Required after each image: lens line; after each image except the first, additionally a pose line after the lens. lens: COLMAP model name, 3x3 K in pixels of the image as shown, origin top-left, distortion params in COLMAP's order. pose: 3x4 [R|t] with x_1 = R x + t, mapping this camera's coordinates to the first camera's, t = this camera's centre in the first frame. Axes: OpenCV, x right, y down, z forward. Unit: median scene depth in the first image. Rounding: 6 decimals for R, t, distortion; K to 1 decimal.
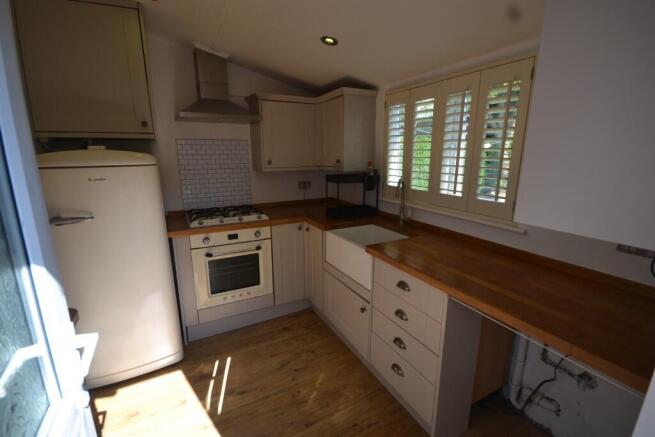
lens RADIAL K [[295.3, 0, 327.5], [0, 295.3, 218.5], [0, 0, 1]] dist [0.001955, 0.000043]
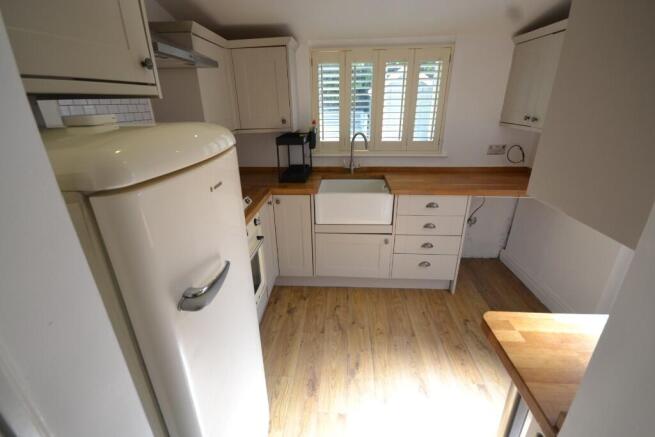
lens RADIAL K [[295.3, 0, 327.5], [0, 295.3, 218.5], [0, 0, 1]] dist [0.001955, 0.000043]
pose [[0.522944, -0.318468, 0.790638, -0.805725], [0.203291, 0.947411, 0.247155, -0.118439], [-0.827770, 0.031481, 0.560184, 0.423827]]
